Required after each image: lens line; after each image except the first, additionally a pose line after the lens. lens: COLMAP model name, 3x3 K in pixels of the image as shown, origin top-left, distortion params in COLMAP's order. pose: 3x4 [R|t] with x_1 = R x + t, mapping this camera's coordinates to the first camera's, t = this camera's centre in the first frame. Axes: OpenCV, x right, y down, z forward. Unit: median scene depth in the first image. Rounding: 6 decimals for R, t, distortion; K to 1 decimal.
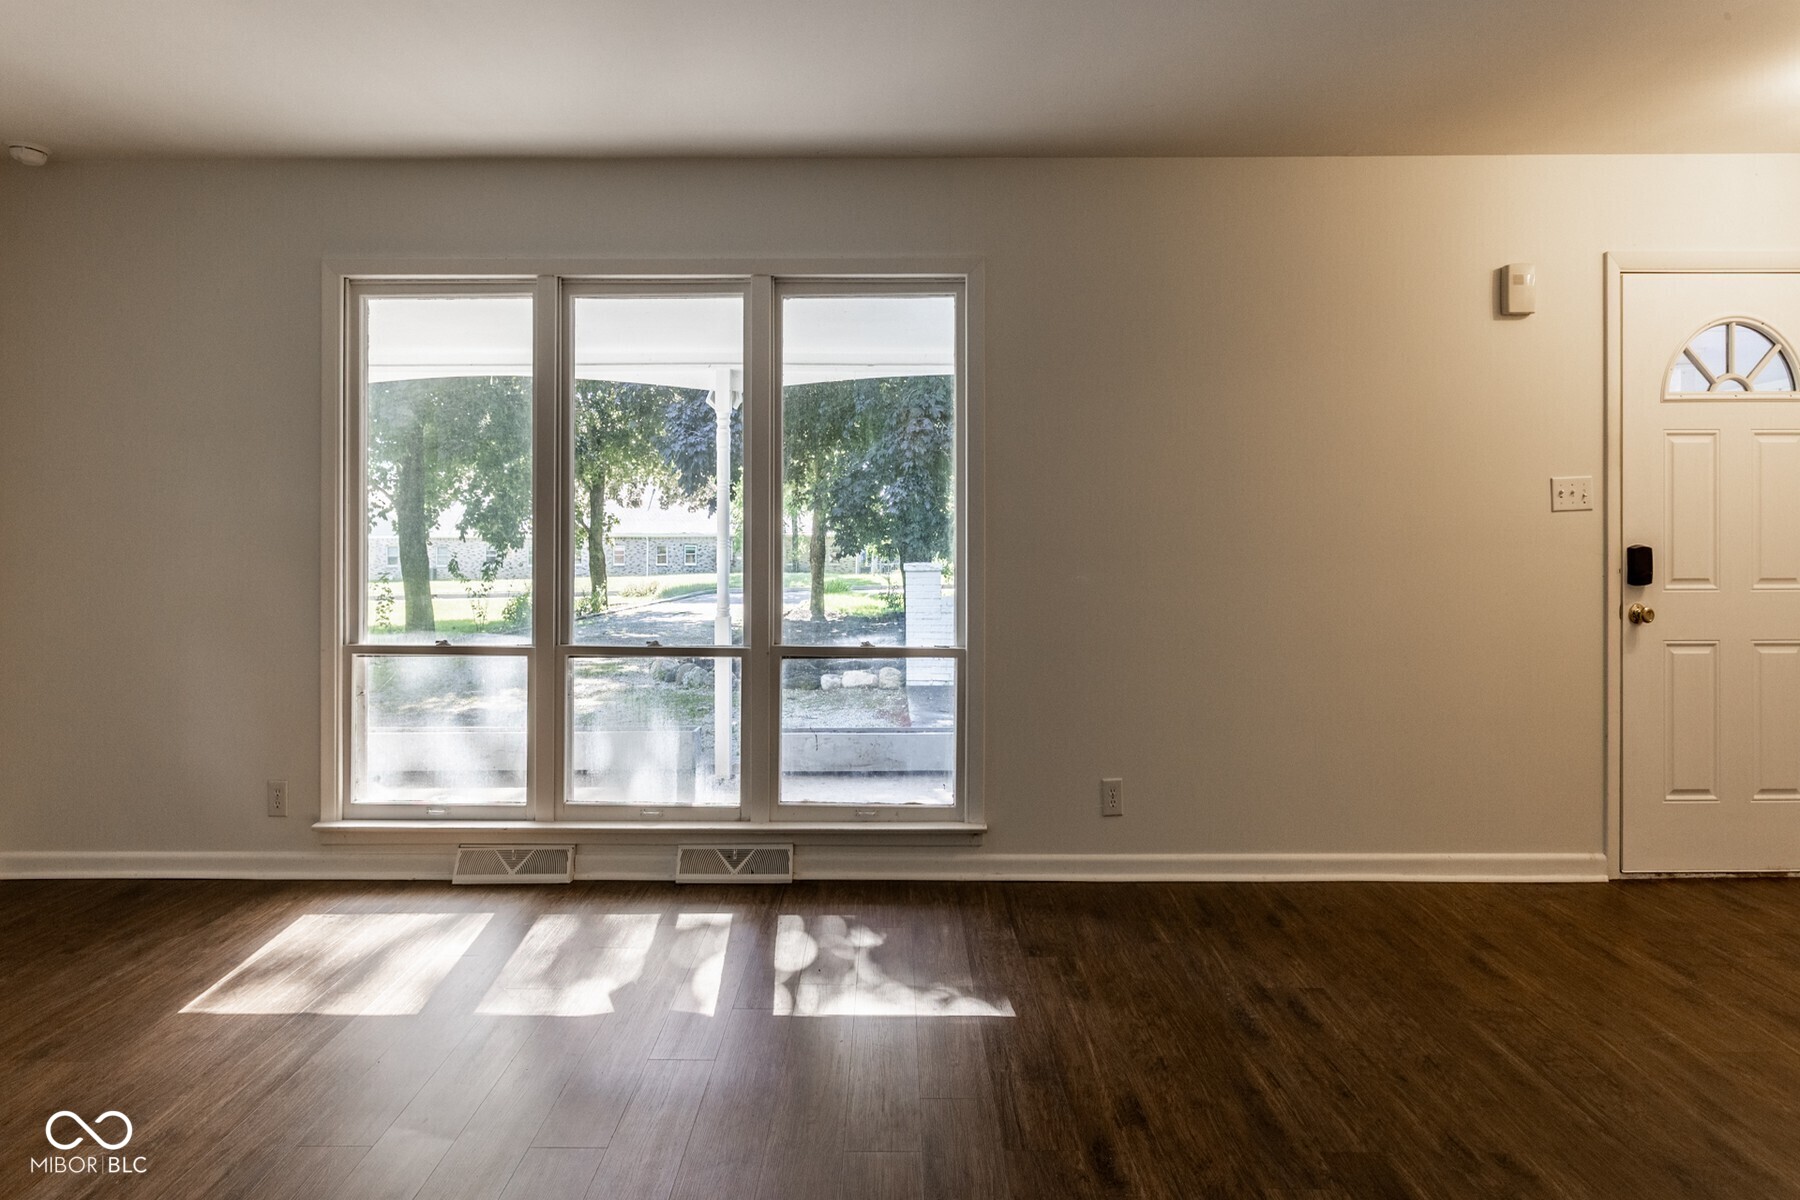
lens RADIAL K [[979.7, 0, 896.1], [0, 979.7, 544.3], [0, 0, 1]] dist [-0.004308, 0.001067]
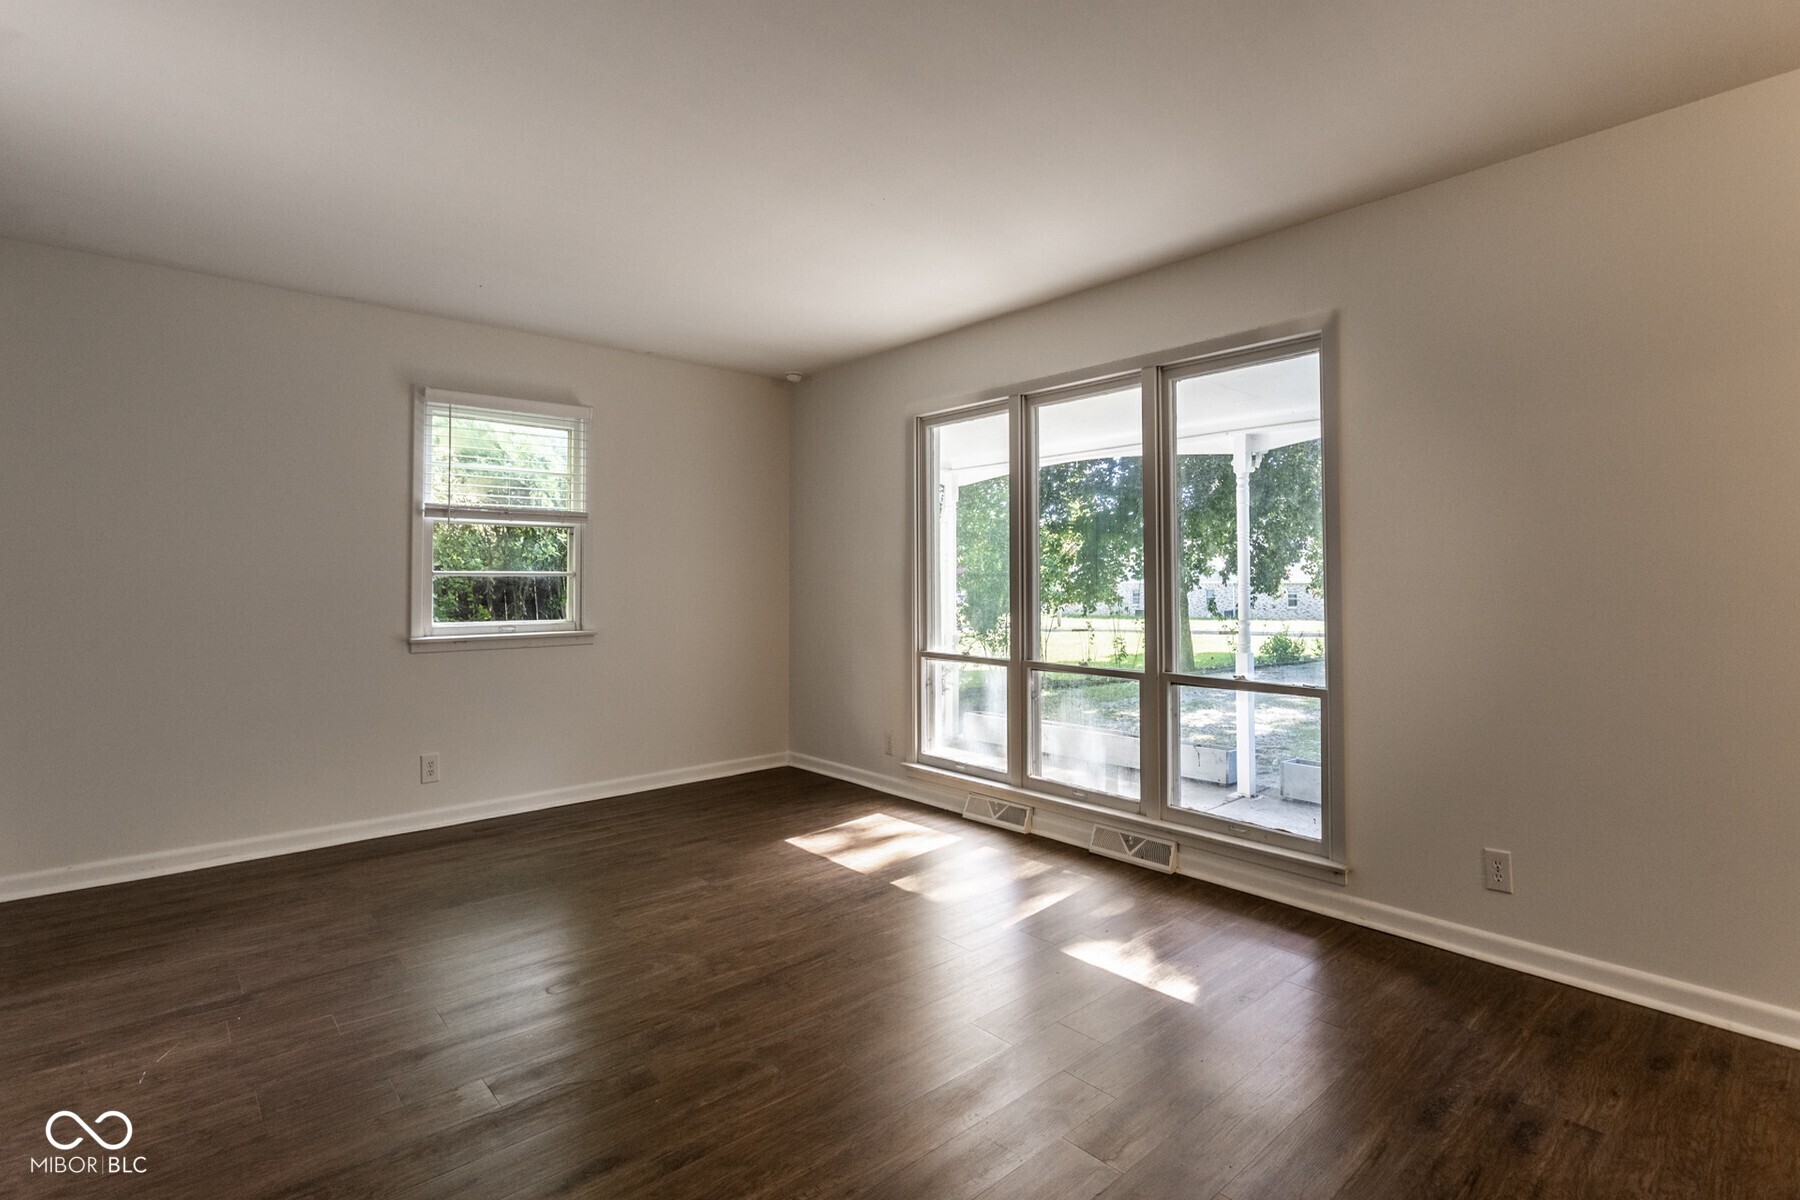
lens RADIAL K [[867.1, 0, 877.6], [0, 867.1, 569.1], [0, 0, 1]] dist [0.015907, -0.000069]
pose [[0.657594, -0.012238, -0.753273, 0.447505], [-0.004748, 0.999781, -0.020387, 0.000688], [0.753358, 0.016983, 0.657392, 0.036256]]
